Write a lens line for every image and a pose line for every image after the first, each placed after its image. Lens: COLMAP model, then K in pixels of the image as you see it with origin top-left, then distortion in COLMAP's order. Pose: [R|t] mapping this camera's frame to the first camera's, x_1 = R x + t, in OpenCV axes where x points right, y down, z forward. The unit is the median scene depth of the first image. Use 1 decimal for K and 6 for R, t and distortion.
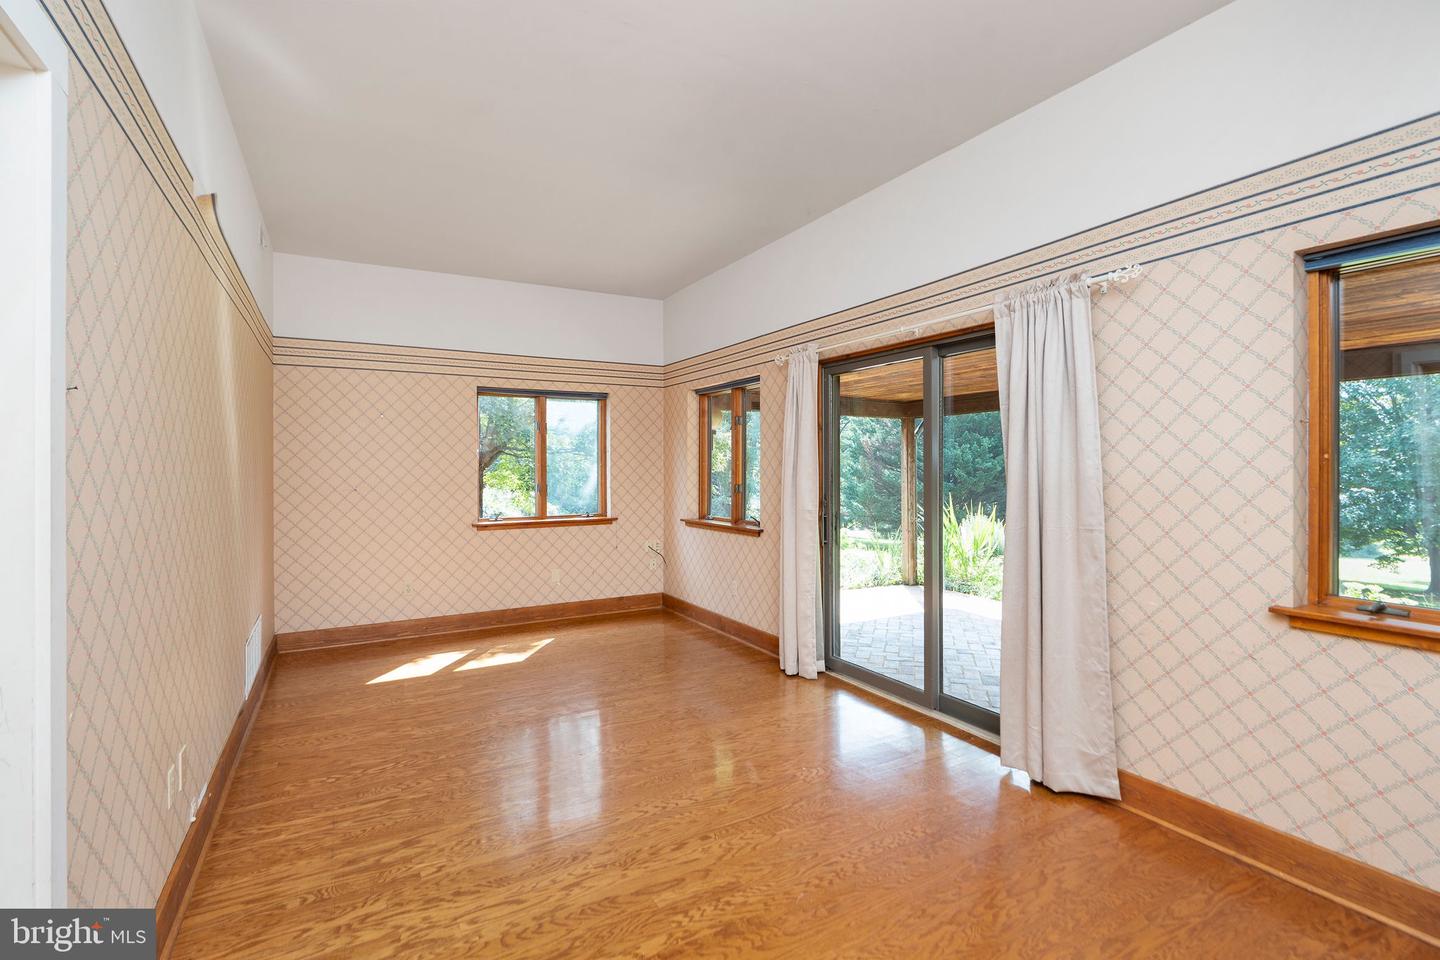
lens RADIAL K [[658.5, 0, 719.6], [0, 658.5, 475.6], [0, 0, 1]] dist [-0.000294, 0.002179]
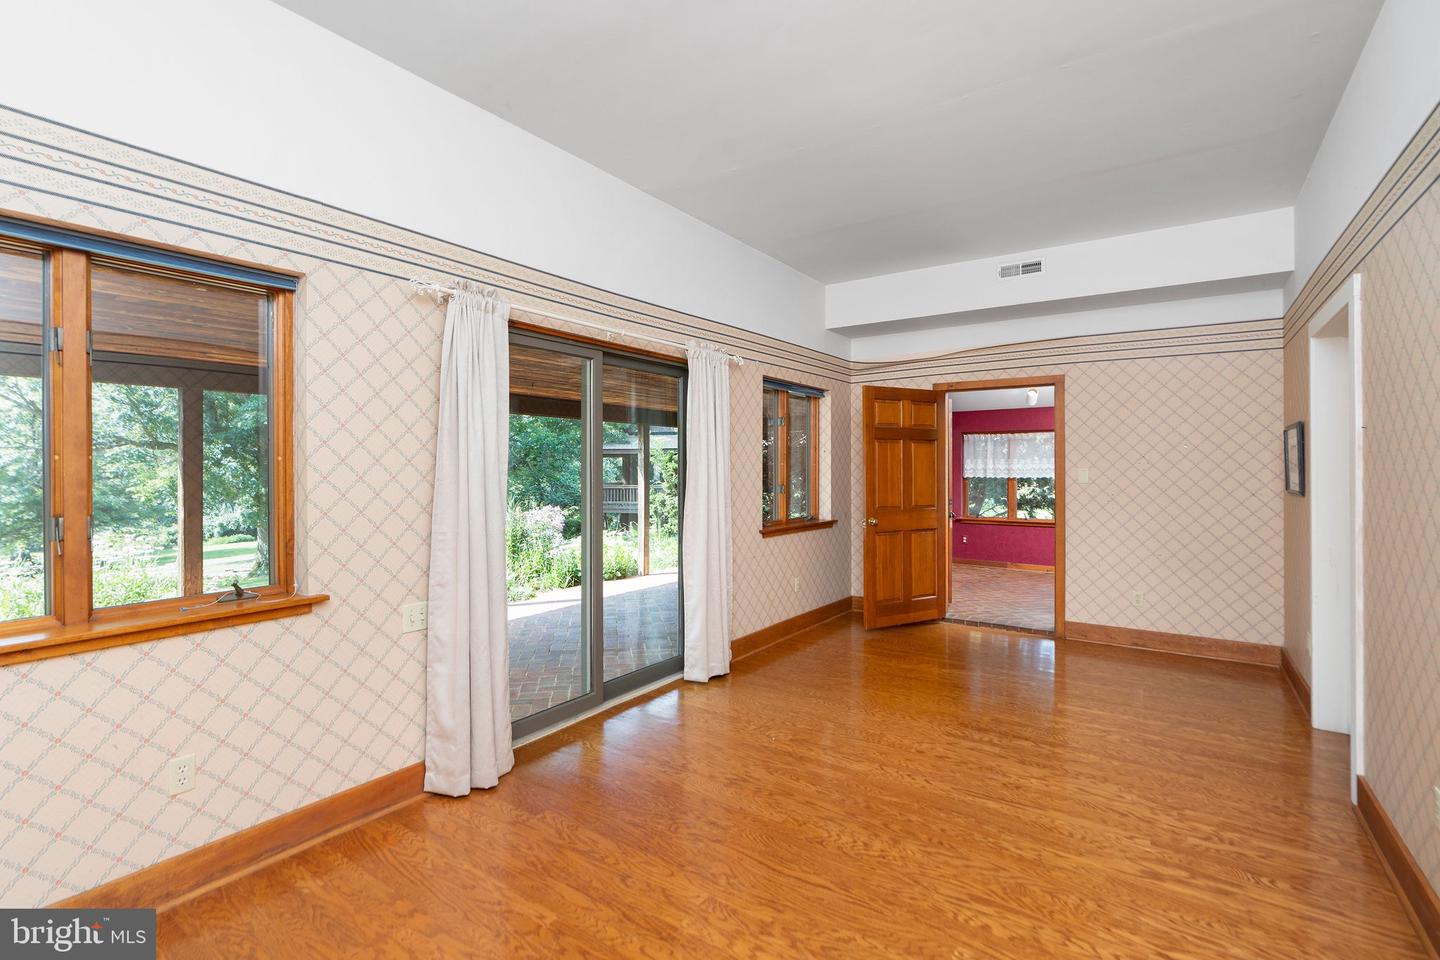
lens RADIAL K [[658.5, 0, 719.3], [0, 658.5, 469.3], [0, 0, 1]] dist [-0.000294, 0.002179]
pose [[-0.427392, 0.003233, 0.904060, -1.100505], [0.013267, 0.999908, 0.002696, -0.017051], [-0.903969, 0.013146, -0.427396, 2.037909]]
